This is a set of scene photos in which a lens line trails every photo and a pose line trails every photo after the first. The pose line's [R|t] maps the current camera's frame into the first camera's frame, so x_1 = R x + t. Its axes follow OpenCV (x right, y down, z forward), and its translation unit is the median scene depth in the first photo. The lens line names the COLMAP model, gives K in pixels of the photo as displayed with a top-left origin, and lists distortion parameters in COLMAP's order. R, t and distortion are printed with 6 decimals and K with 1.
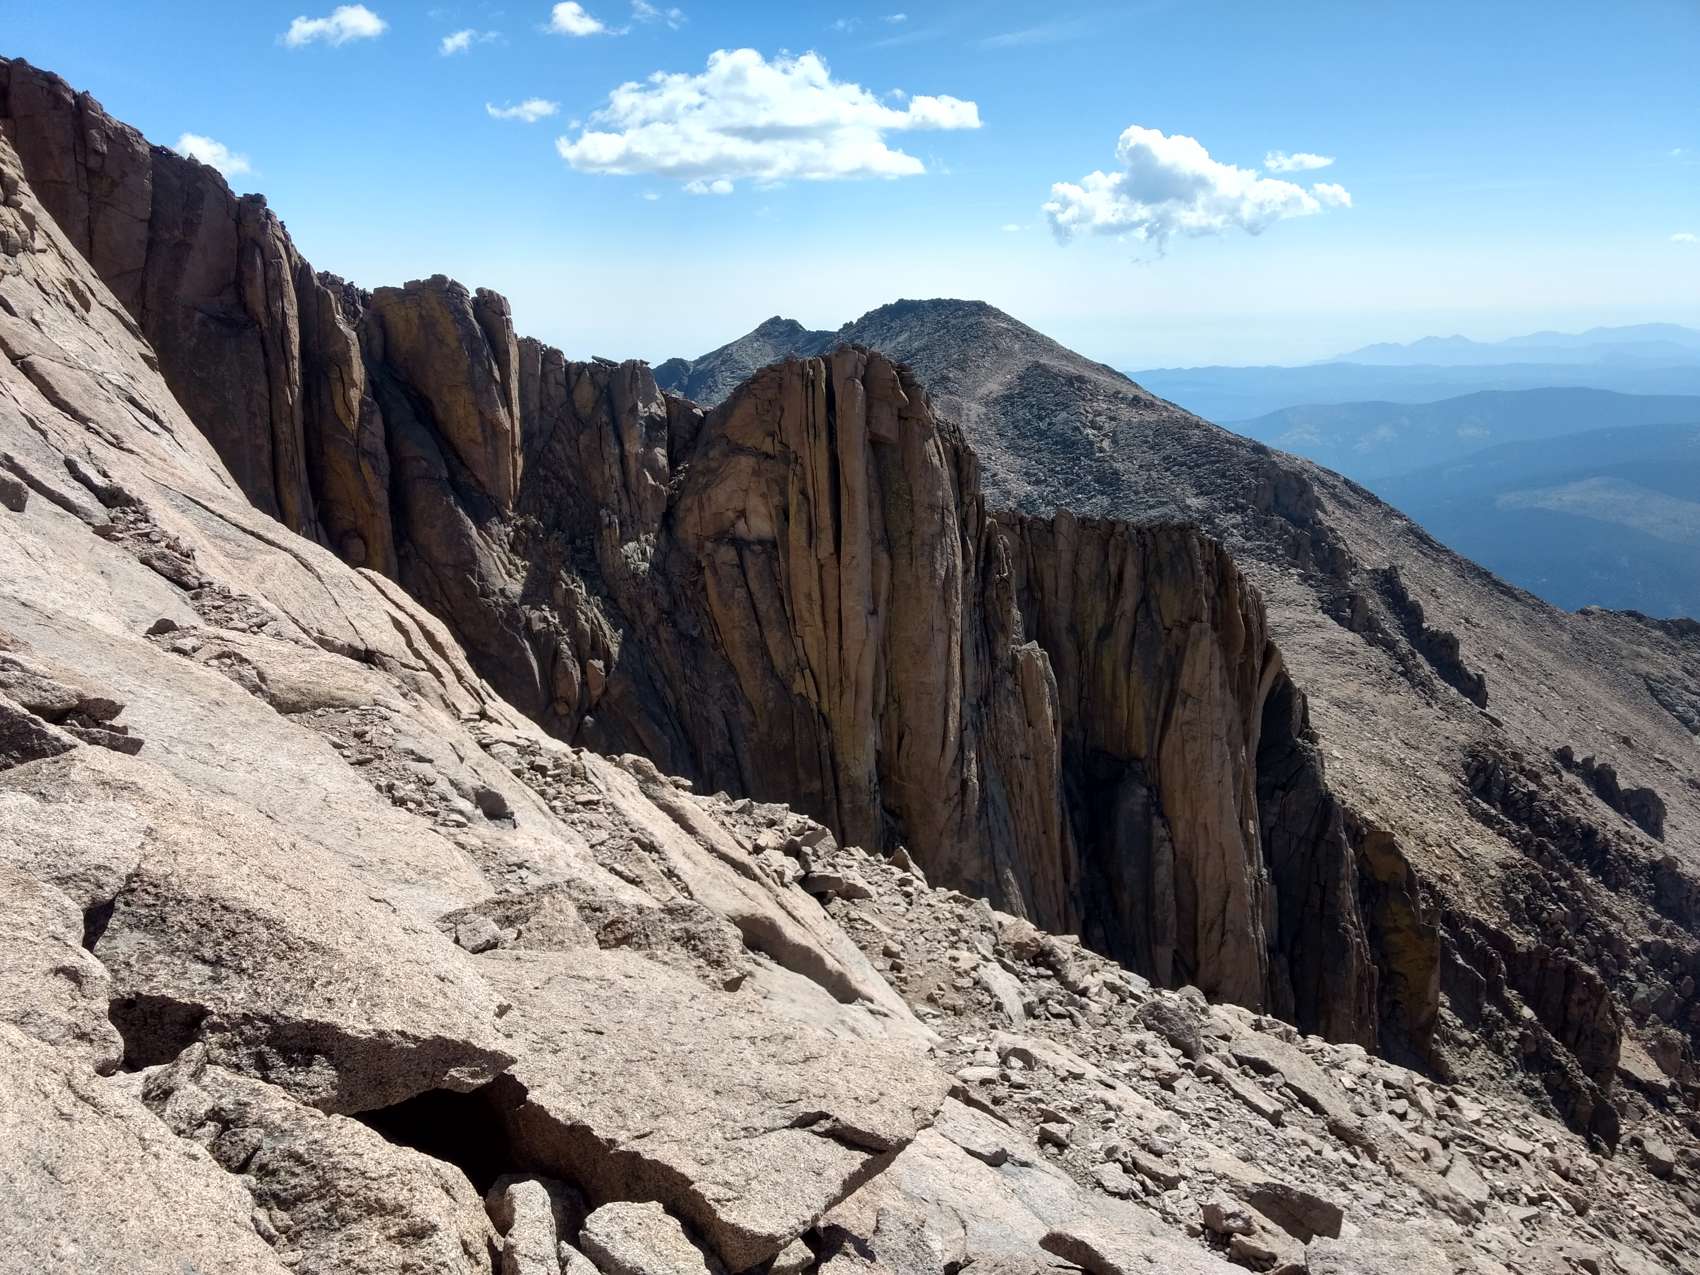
lens RADIAL K [[1334.7, 0, 847.9], [0, 1334.7, 623.5], [0, 0, 1]] dist [0.009567, 0.024516]
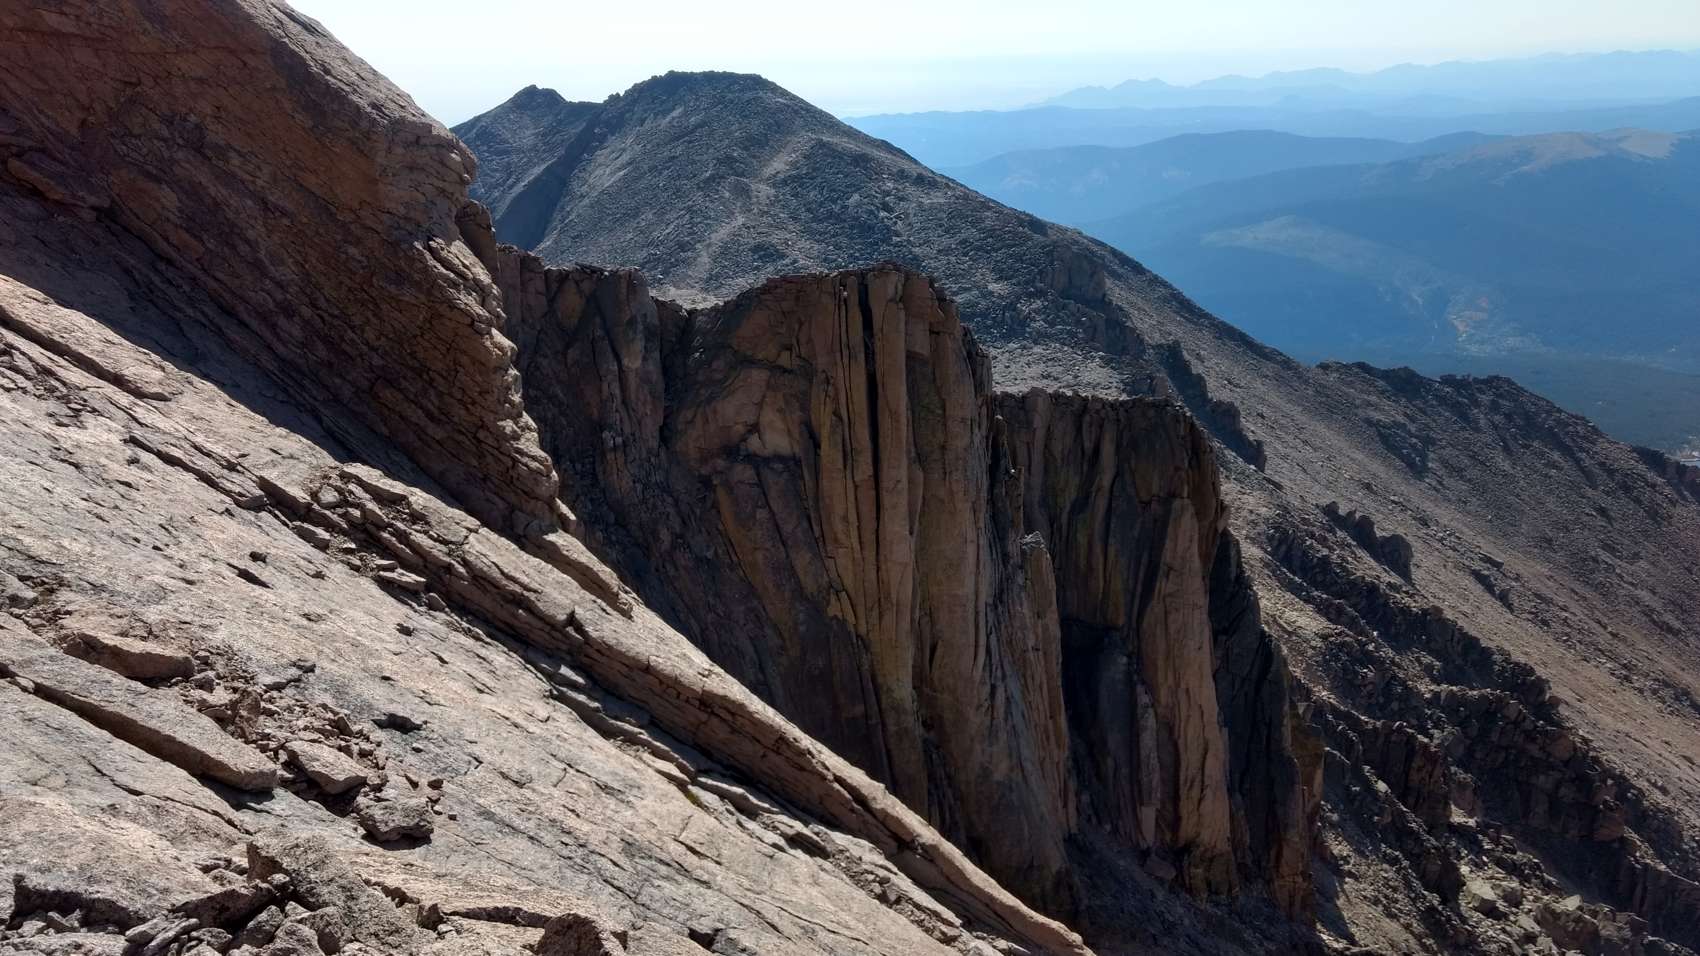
lens RADIAL K [[1332.9, 0, 845.6], [0, 1332.9, 464.1], [0, 0, 1]] dist [0.031187, -0.014056]
pose [[0.978653, -0.059756, 0.196640, -0.175273], [0.045642, 0.996097, 0.075544, -0.107862], [-0.200387, -0.064956, 0.977561, 0.045843]]
